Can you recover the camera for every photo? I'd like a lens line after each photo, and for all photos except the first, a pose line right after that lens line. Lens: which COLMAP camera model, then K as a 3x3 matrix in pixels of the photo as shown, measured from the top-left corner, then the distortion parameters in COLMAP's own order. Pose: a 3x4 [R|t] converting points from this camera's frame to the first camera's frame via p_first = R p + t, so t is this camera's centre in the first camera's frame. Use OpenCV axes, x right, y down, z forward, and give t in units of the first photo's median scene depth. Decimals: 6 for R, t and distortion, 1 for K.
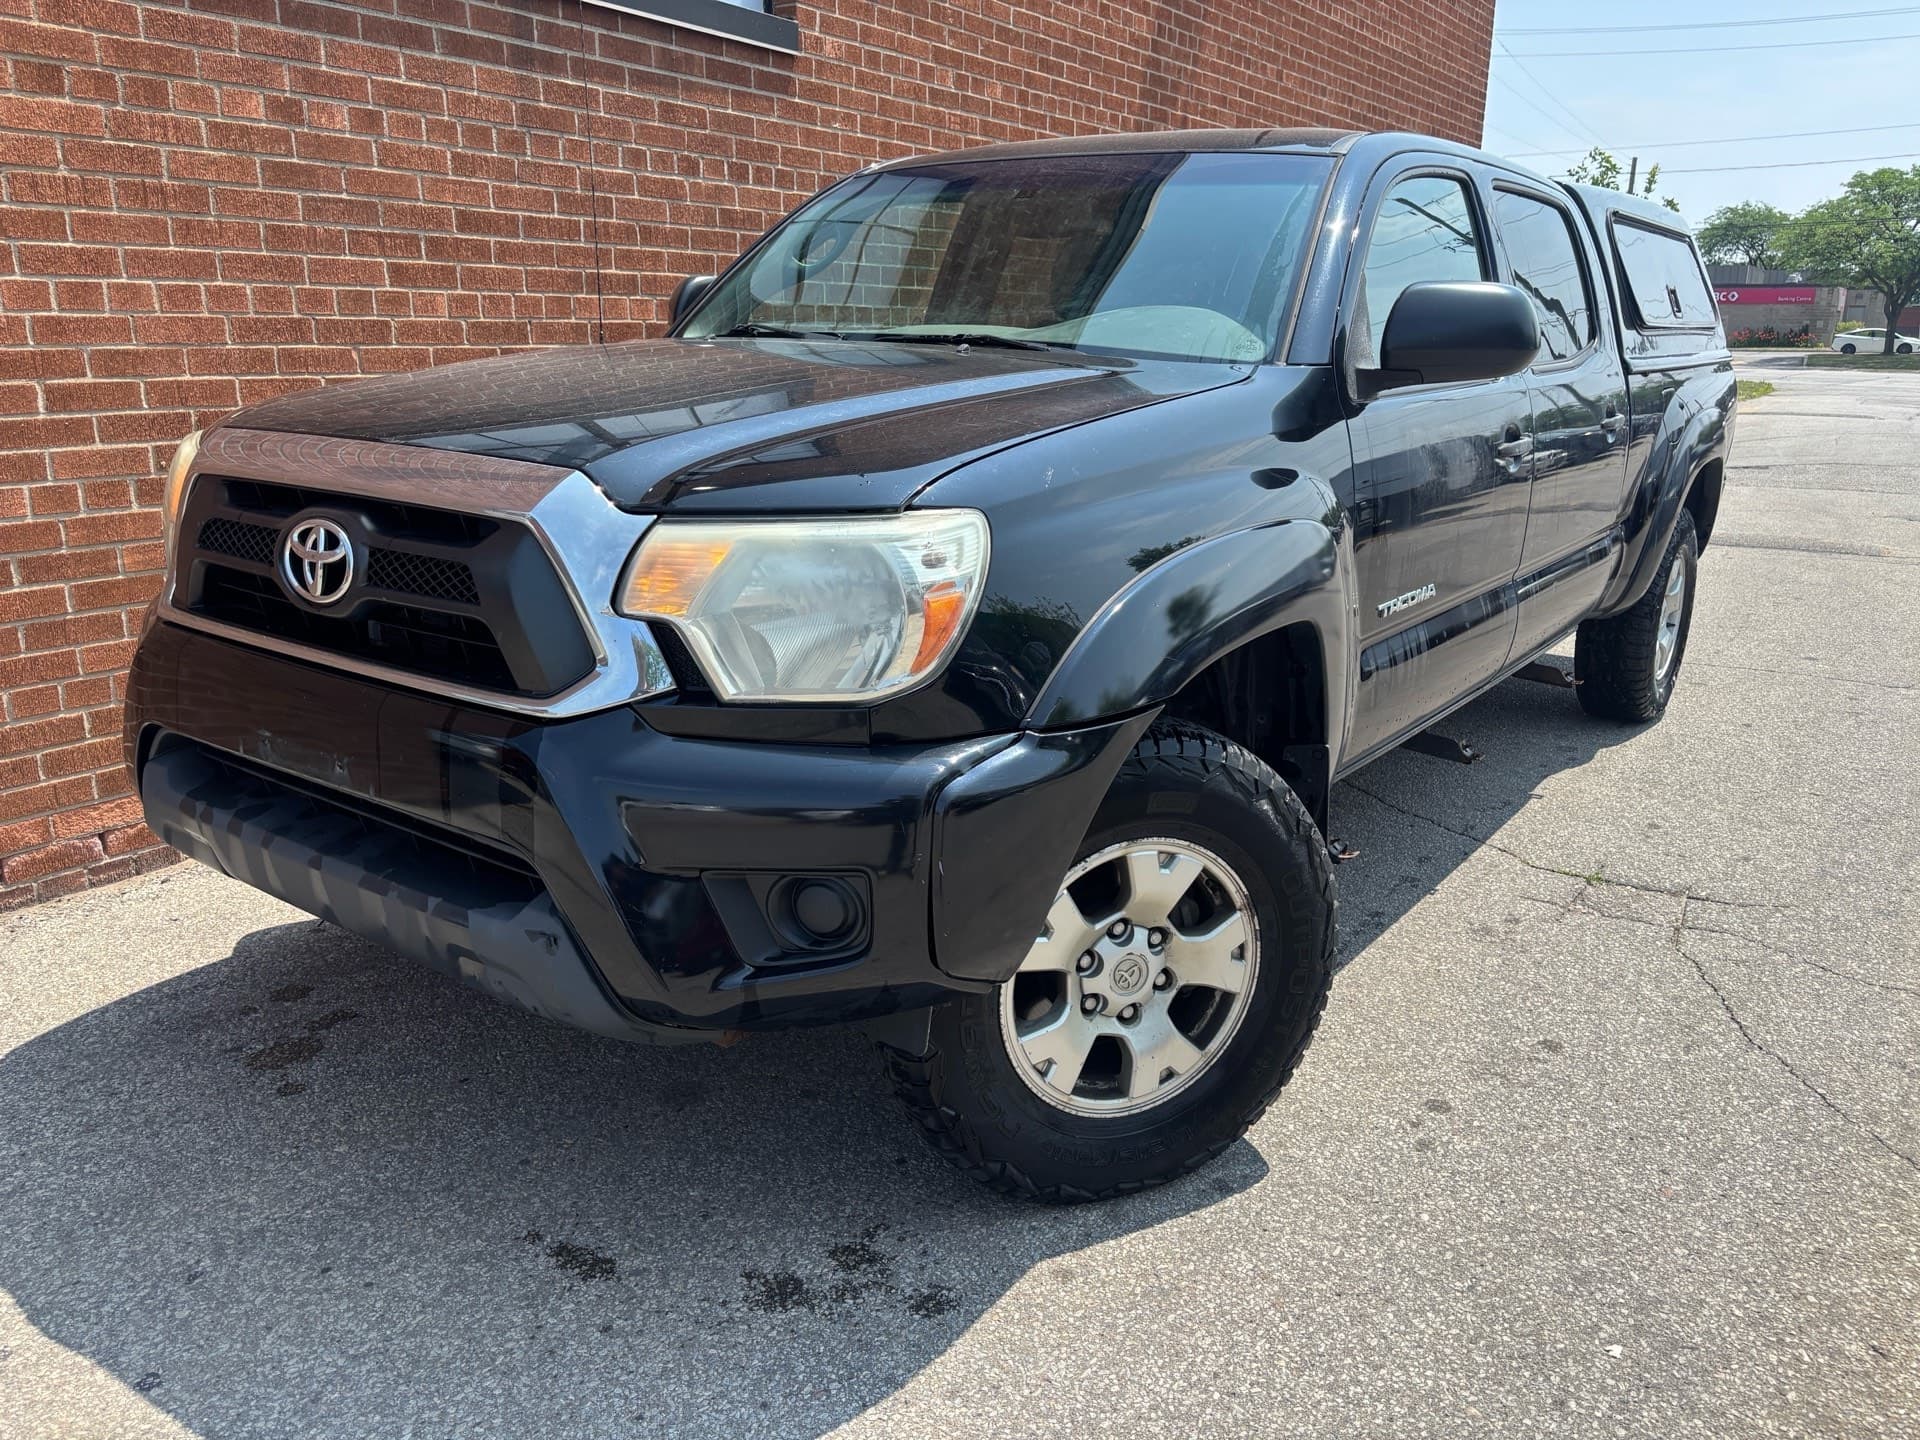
lens RADIAL K [[1459.8, 0, 965.0], [0, 1459.8, 728.0], [0, 0, 1]] dist [0.075387, -0.090469]
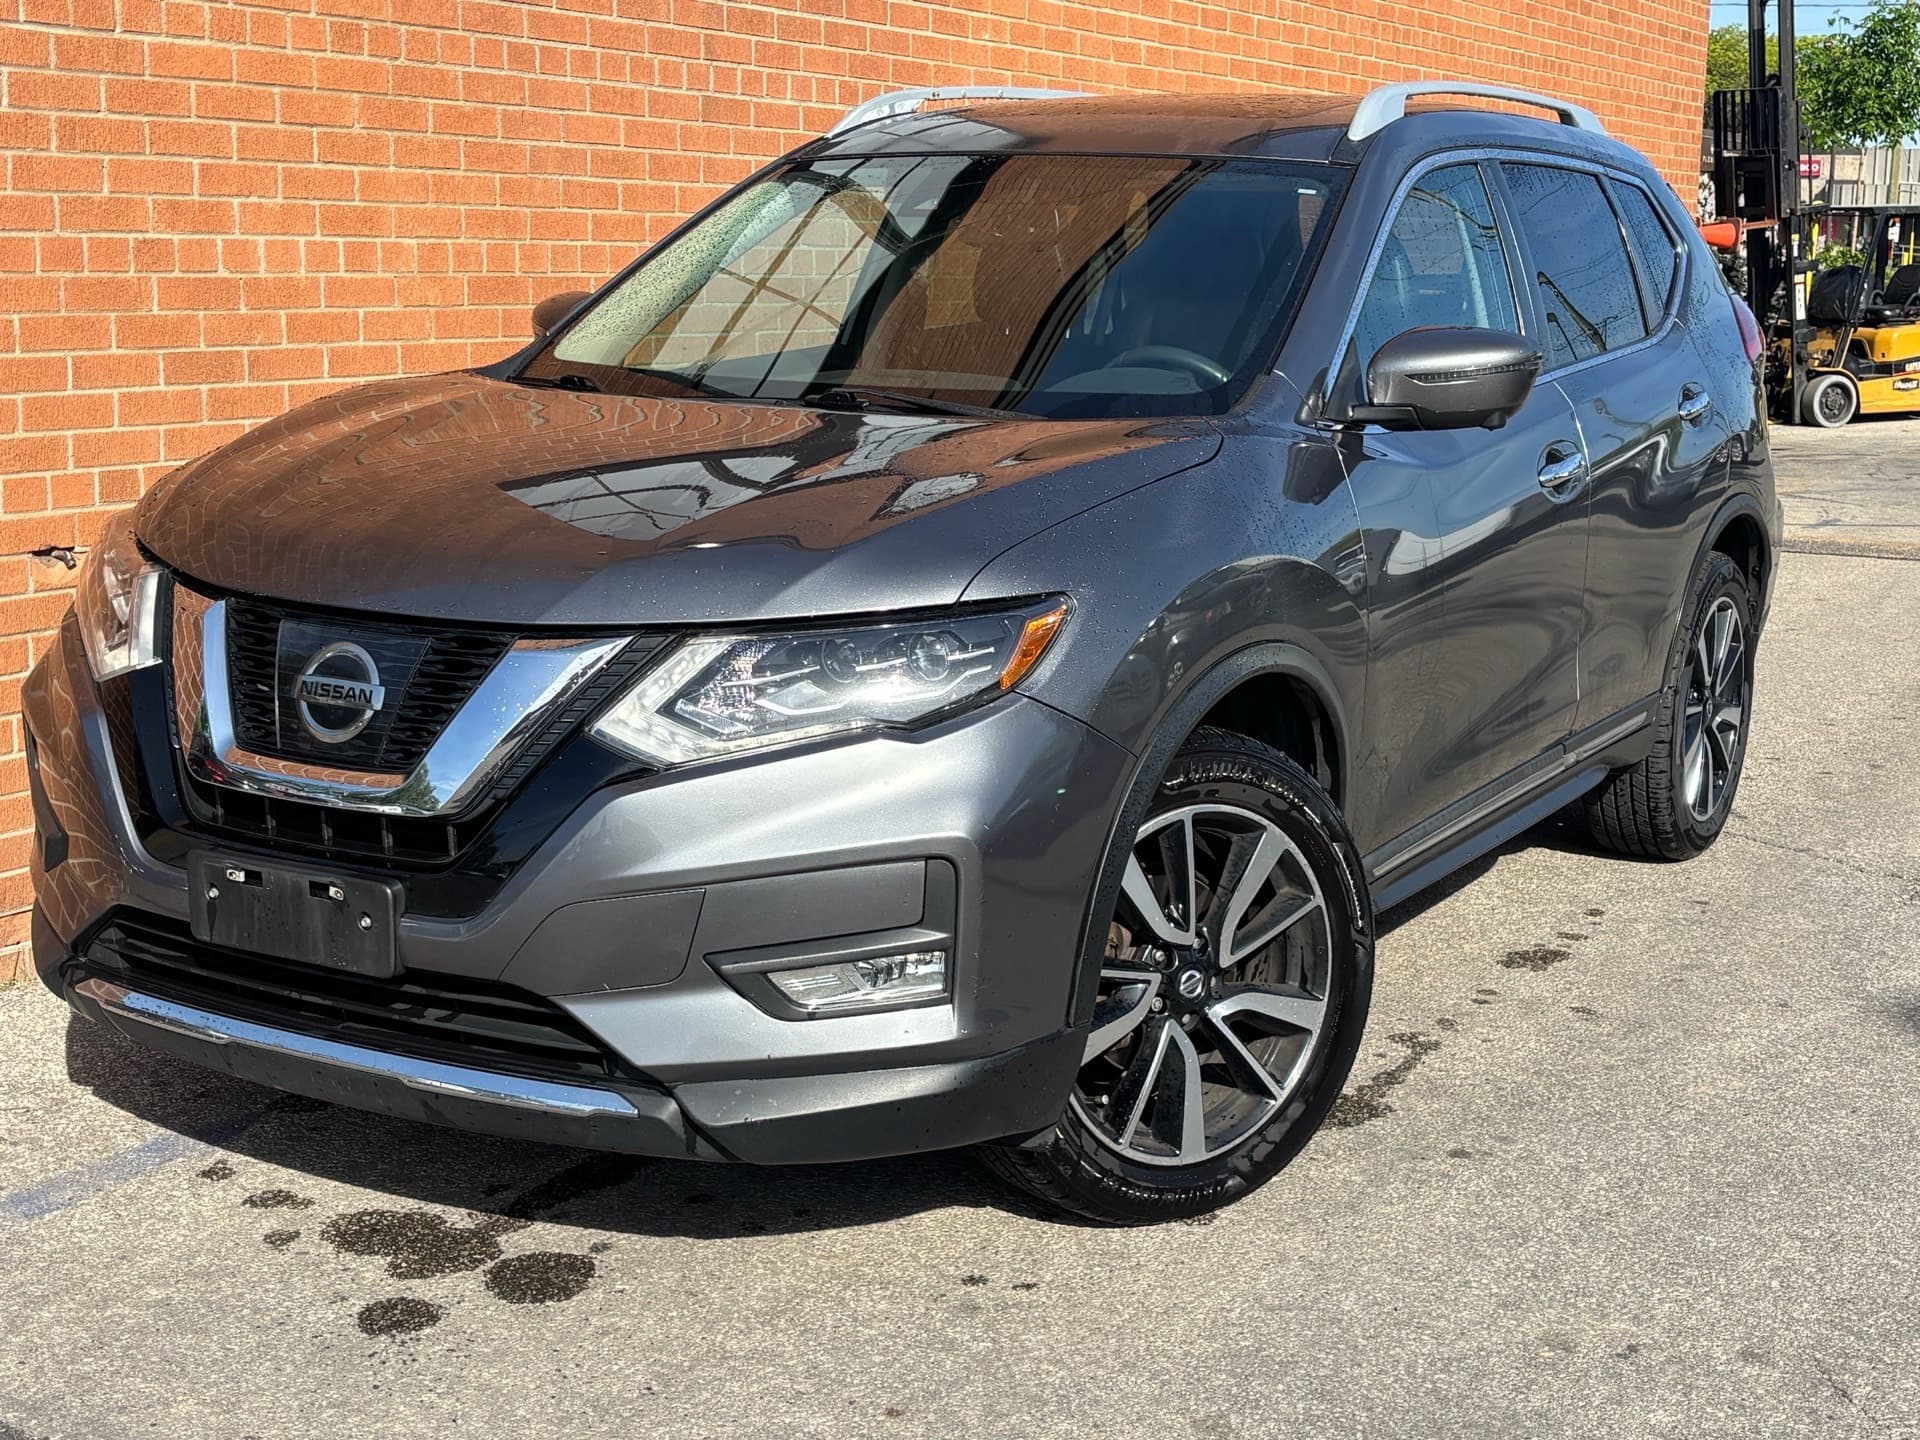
lens RADIAL K [[2610.2, 0, 939.8], [0, 2610.2, 718.9], [0, 0, 1]] dist [0.184912, -0.631806]
pose [[0.998022, -0.001635, 0.062837, -0.307279], [0.006802, 0.996600, -0.082107, 0.137478], [-0.062489, 0.082372, 0.994641, -0.641545]]
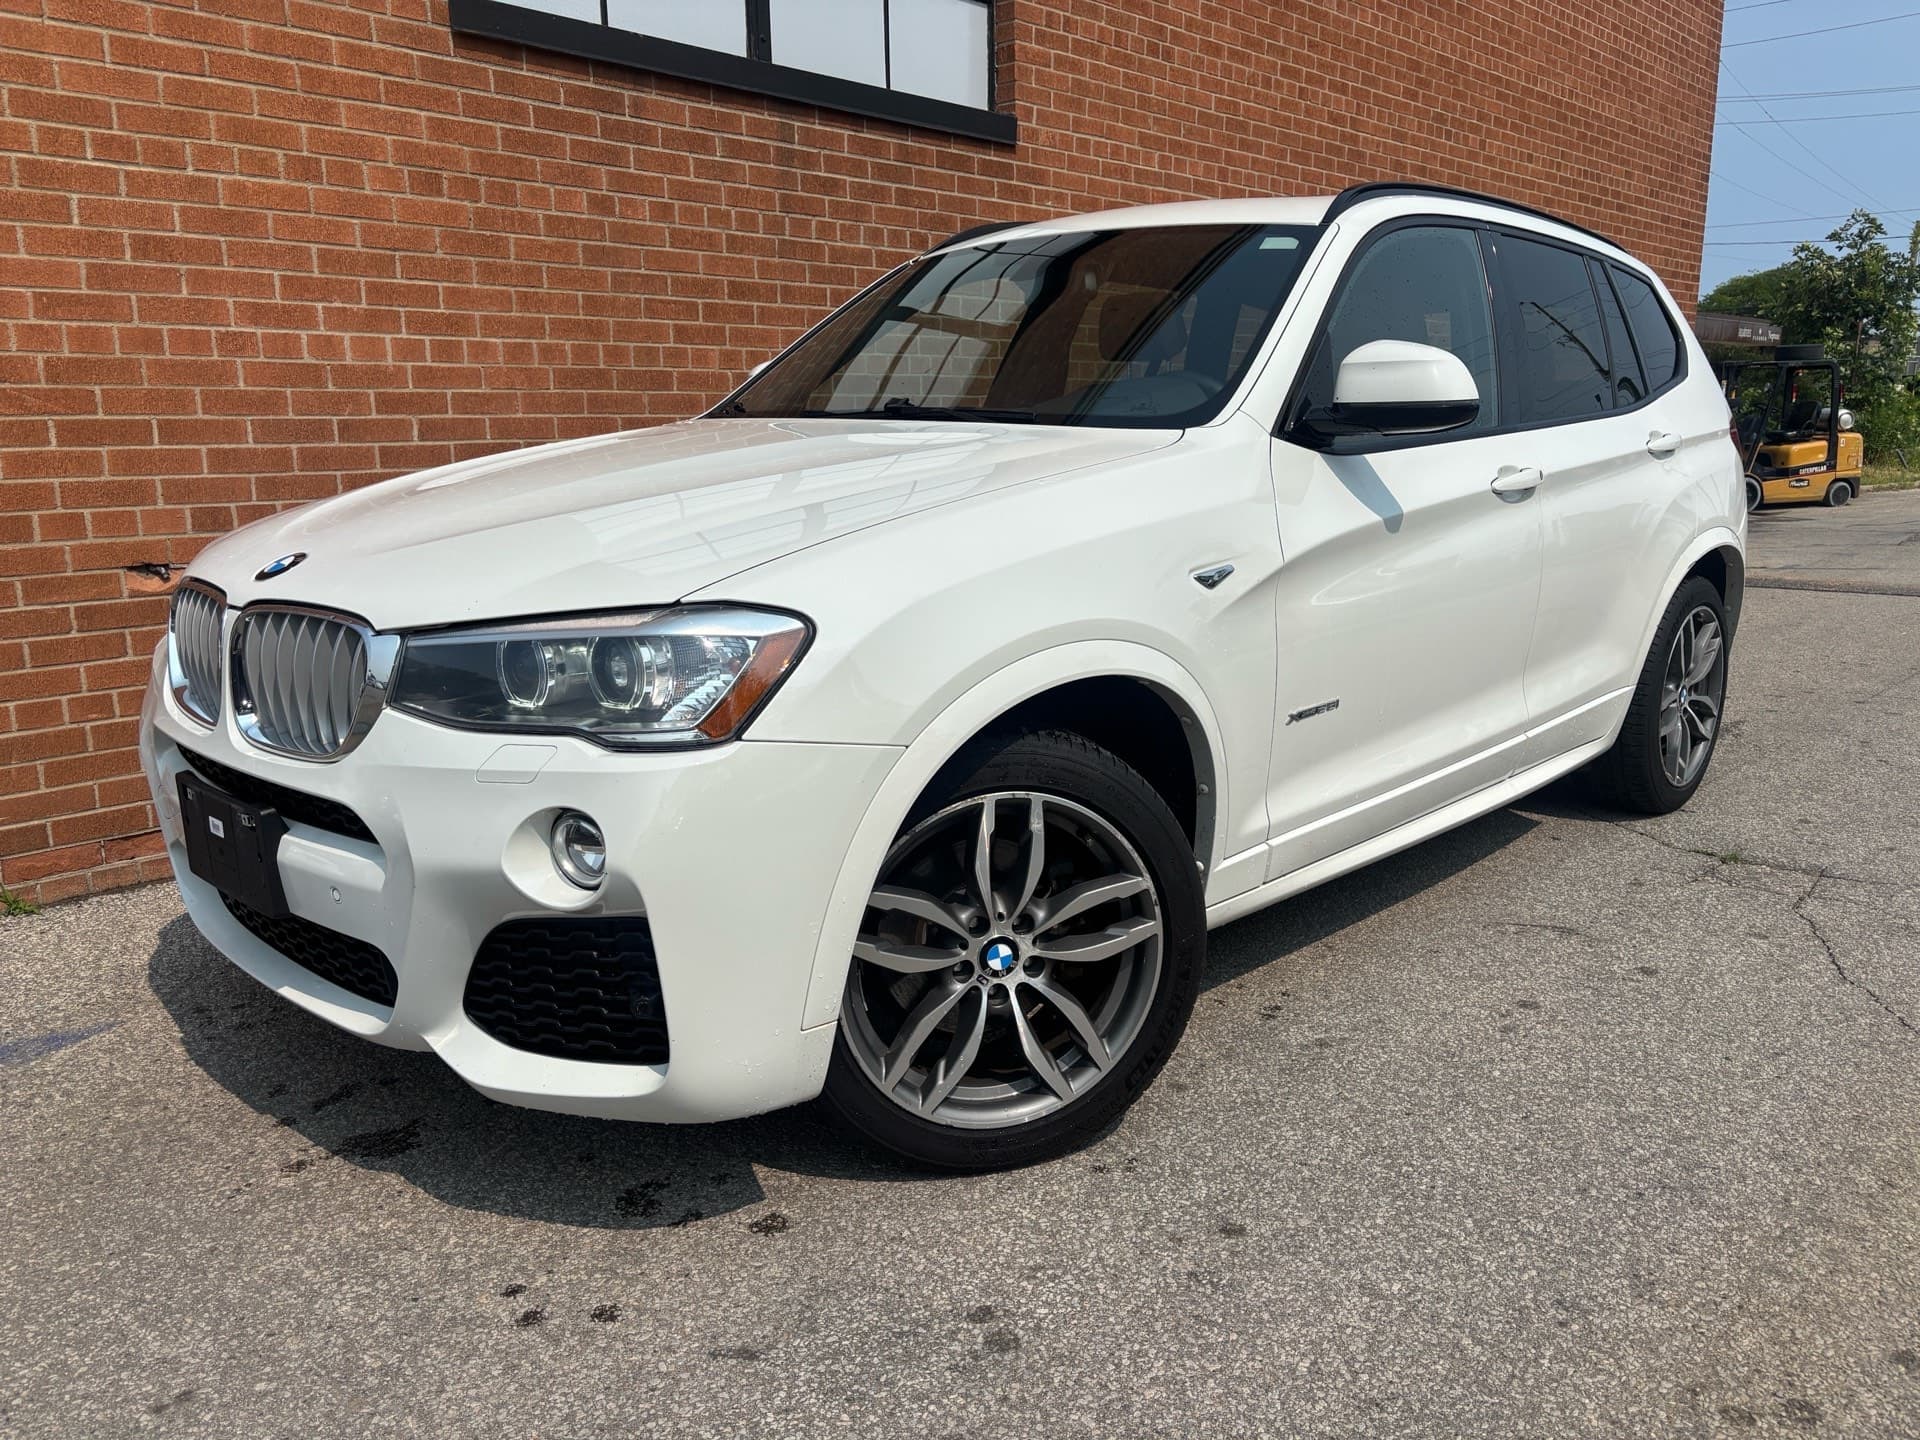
lens RADIAL K [[1468.8, 0, 946.3], [0, 1468.8, 725.1], [0, 0, 1]] dist [0.016693, 0.010267]
pose [[0.986247, 0.019164, -0.164161, 0.042190], [-0.028452, 0.998113, -0.054418, 0.082878], [0.162809, 0.058340, 0.984931, -0.155018]]
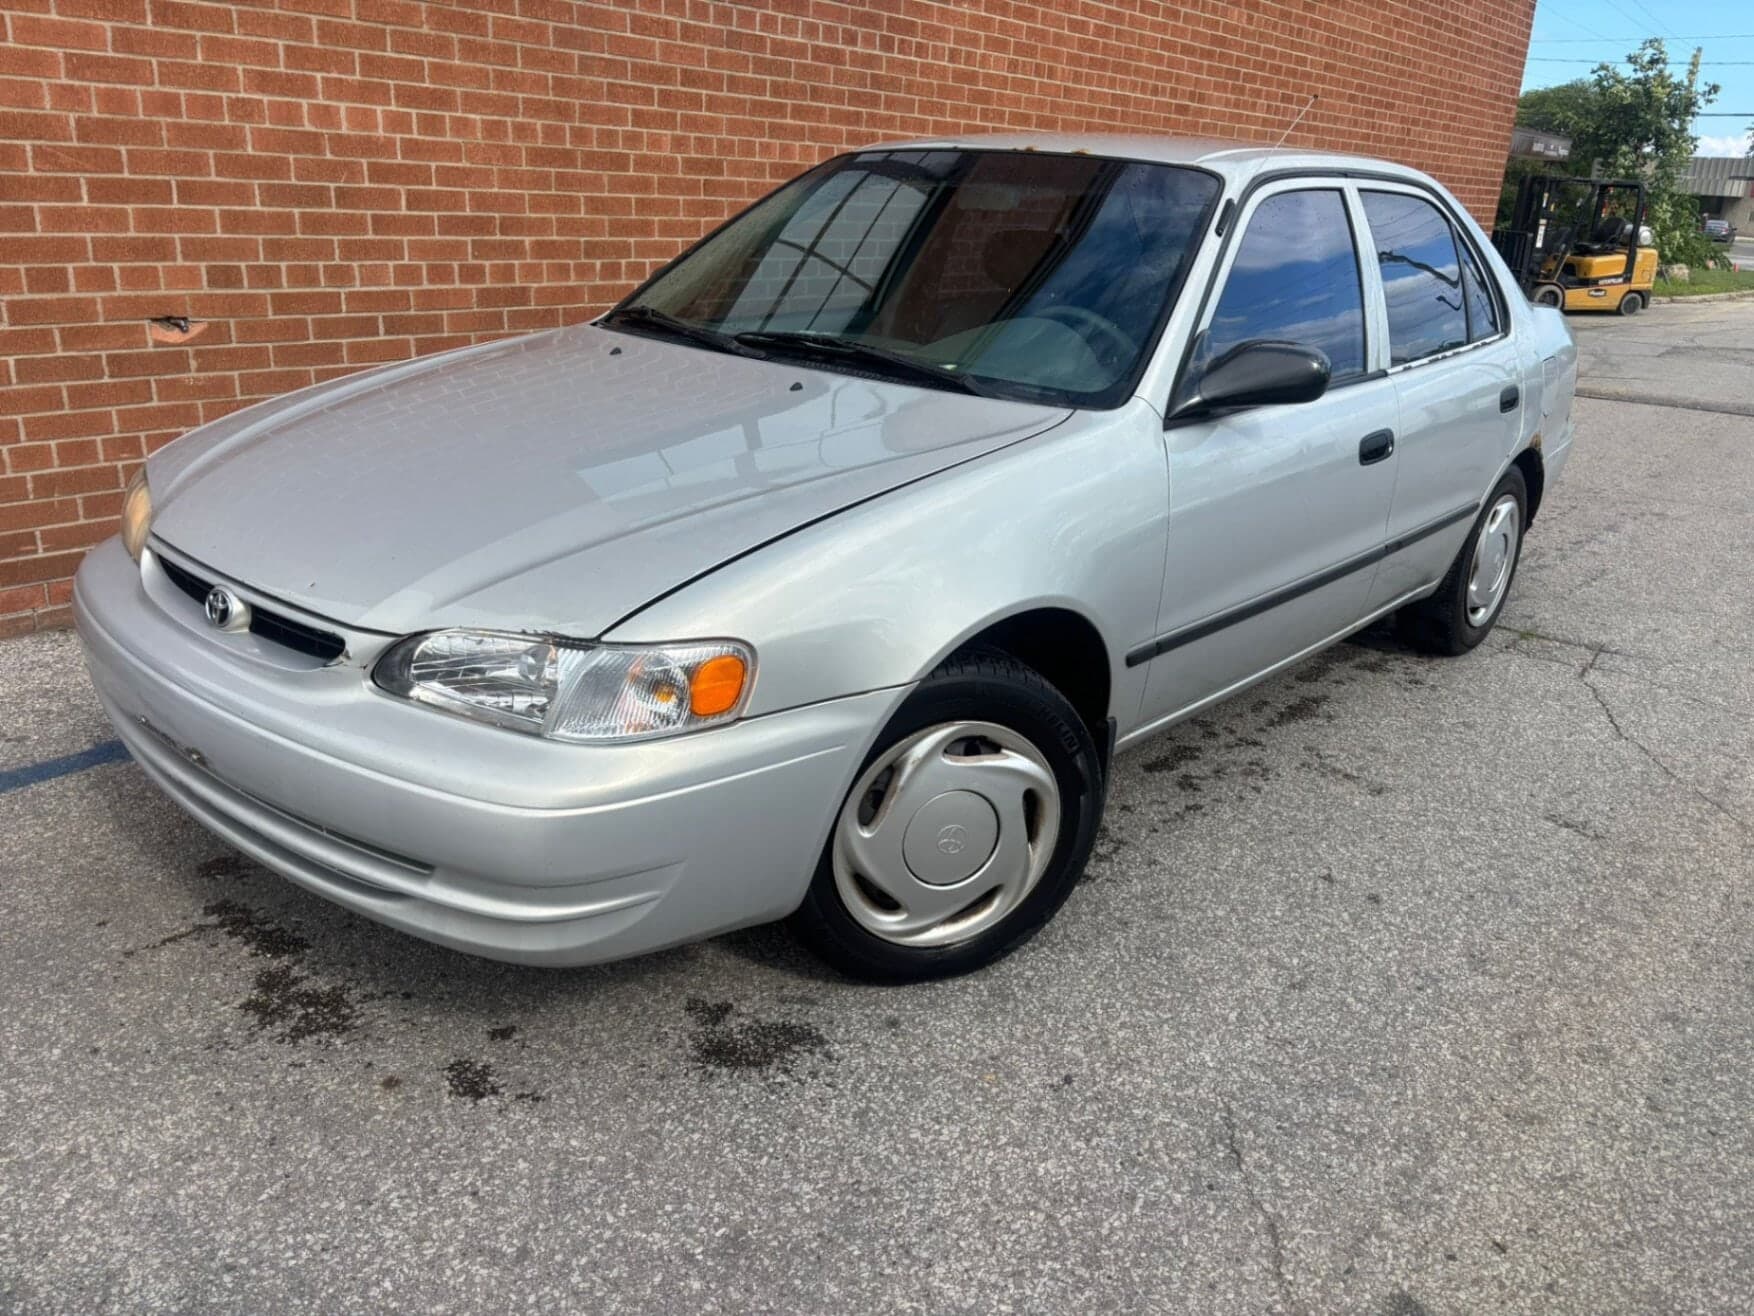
lens RADIAL K [[1341.9, 0, 877.0], [0, 1341.9, 658.0], [0, 0, 1]] dist [0.058917, -0.062854]
pose [[0.993679, 0.073345, -0.084989, -0.037197], [-0.067126, 0.995007, 0.073856, 0.076276], [0.089982, -0.067685, 0.993641, -0.234855]]
